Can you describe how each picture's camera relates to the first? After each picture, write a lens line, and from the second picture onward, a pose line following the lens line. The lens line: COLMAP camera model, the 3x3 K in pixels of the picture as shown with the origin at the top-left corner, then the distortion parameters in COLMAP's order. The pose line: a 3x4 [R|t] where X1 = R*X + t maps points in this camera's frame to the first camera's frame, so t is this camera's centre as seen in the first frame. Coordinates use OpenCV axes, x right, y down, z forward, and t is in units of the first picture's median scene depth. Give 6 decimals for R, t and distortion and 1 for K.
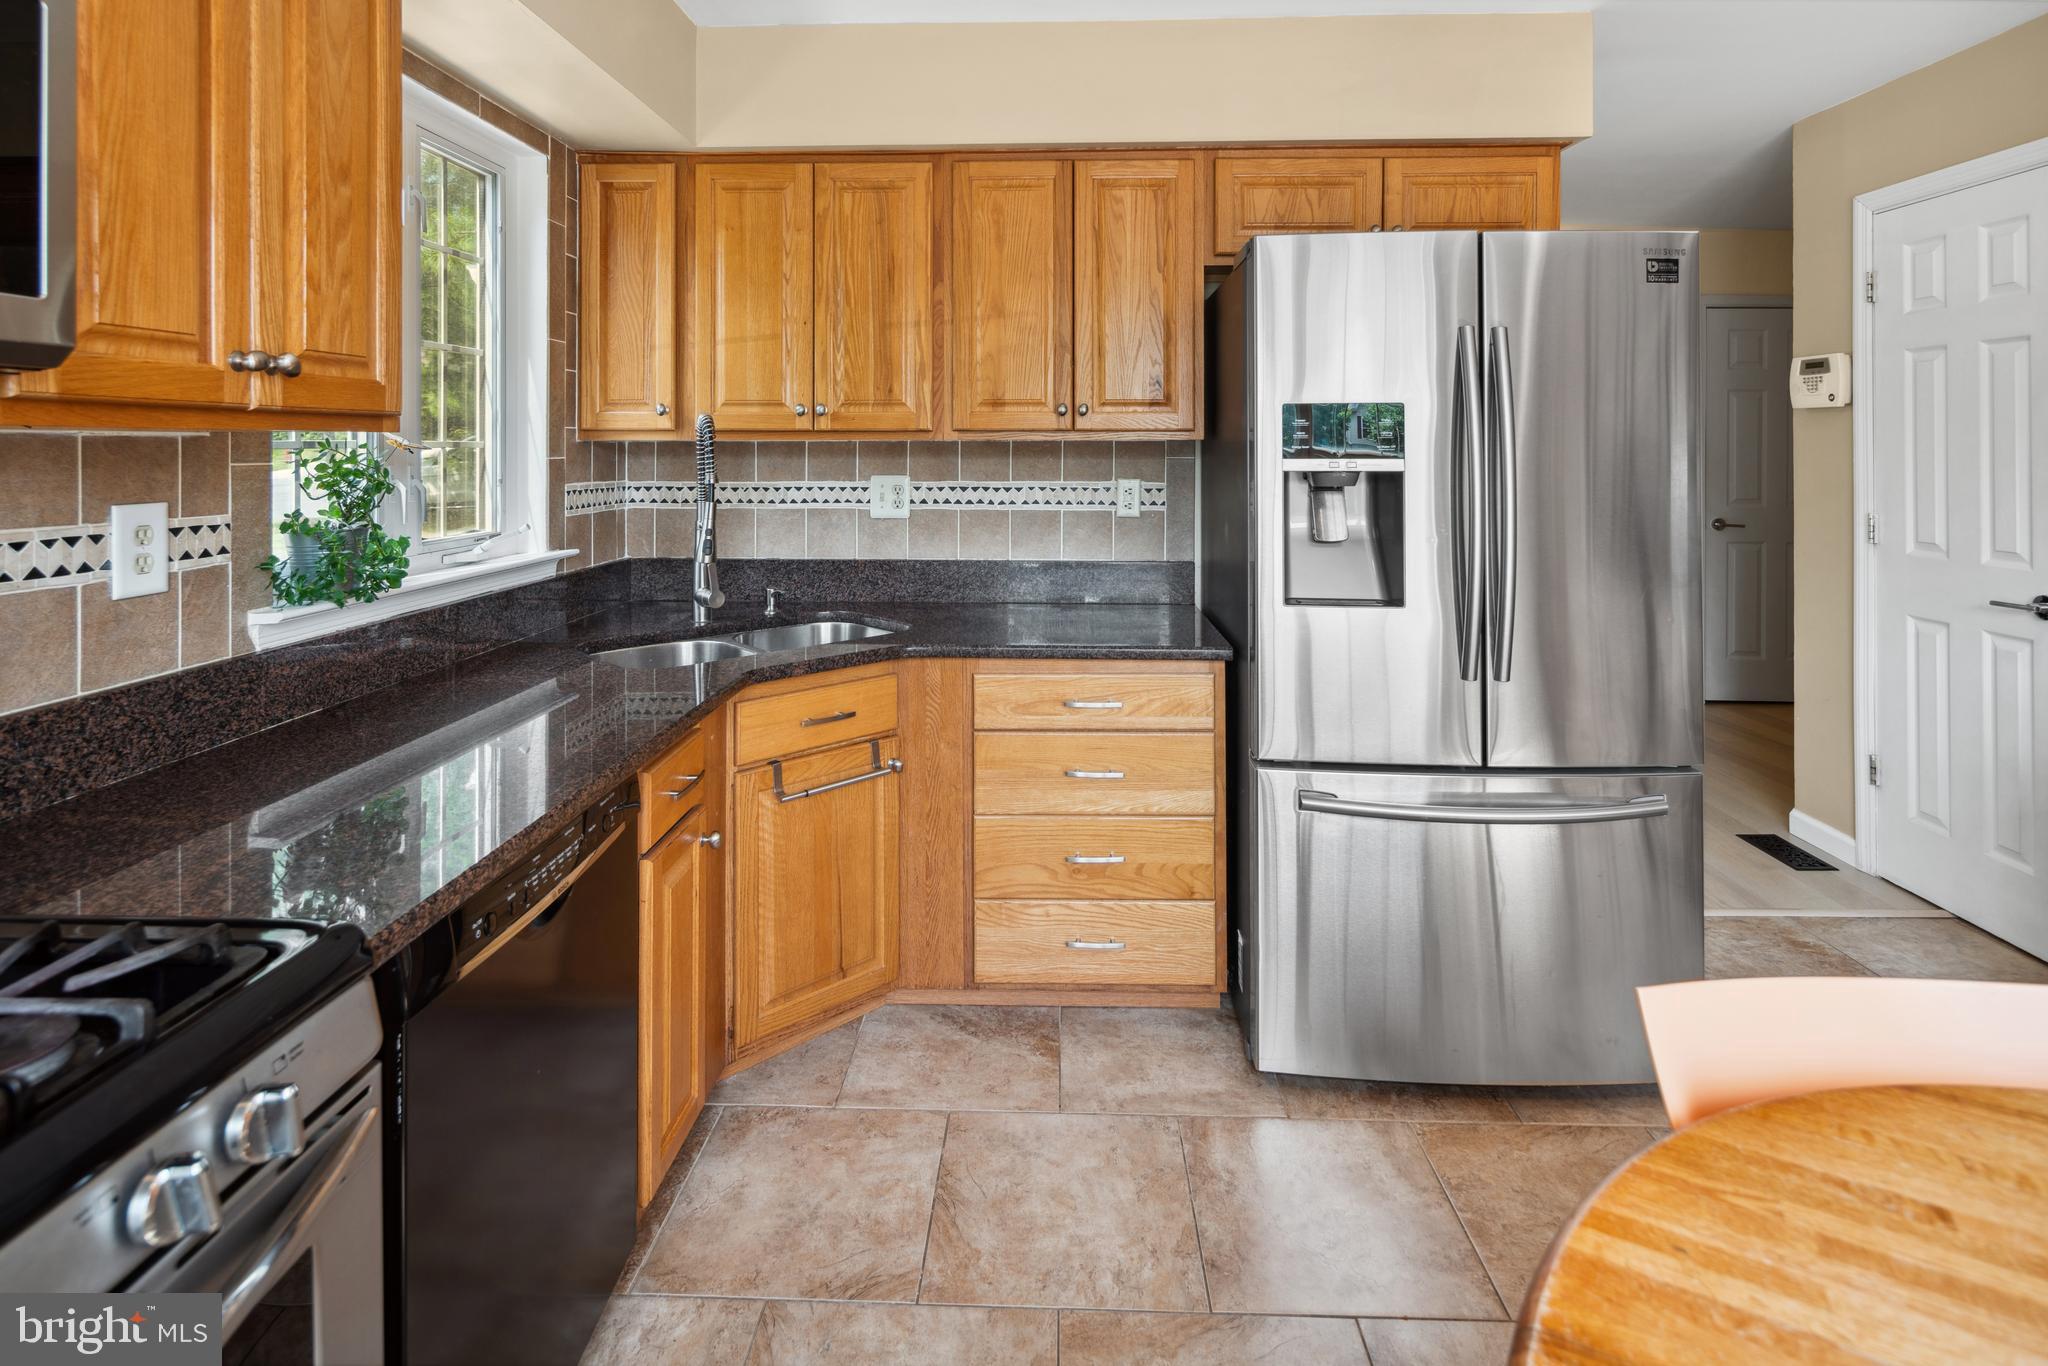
lens RADIAL K [[1003.0, 0, 1027.7], [0, 1003.0, 443.3], [0, 0, 1]] dist [-0.001434, -0.000743]
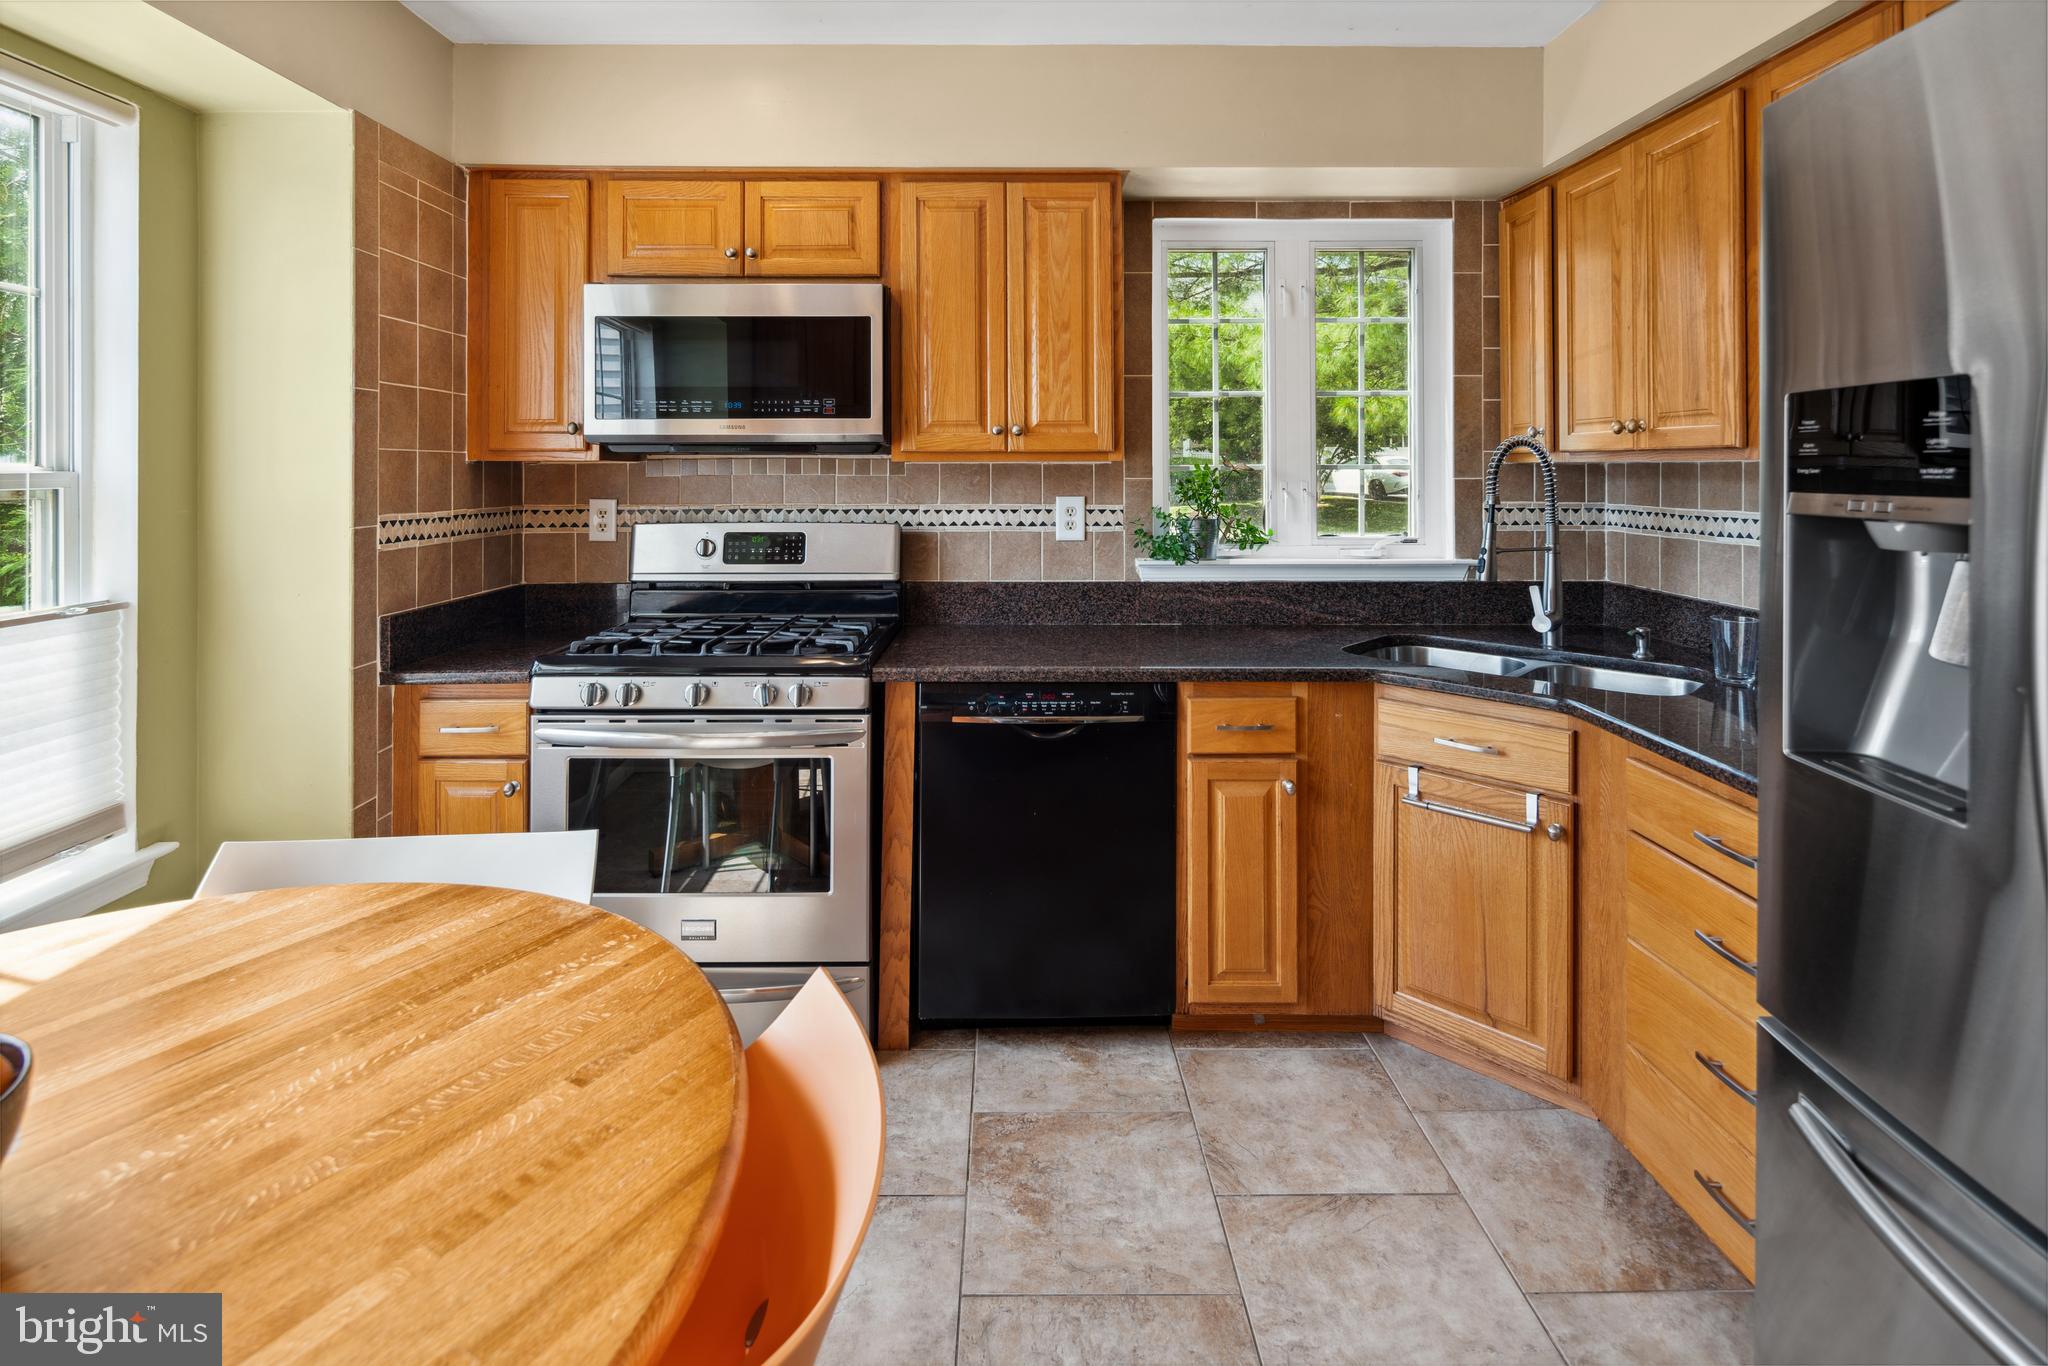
lens RADIAL K [[1001.0, 0, 1016.5], [0, 1001.0, 460.1], [0, 0, 1]] dist [0.001272, -0.000546]
pose [[0.037431, -0.006879, -0.999276, 1.052214], [0.005359, 0.999963, -0.006683, -0.001667], [0.999285, -0.005105, 0.037467, 0.715200]]
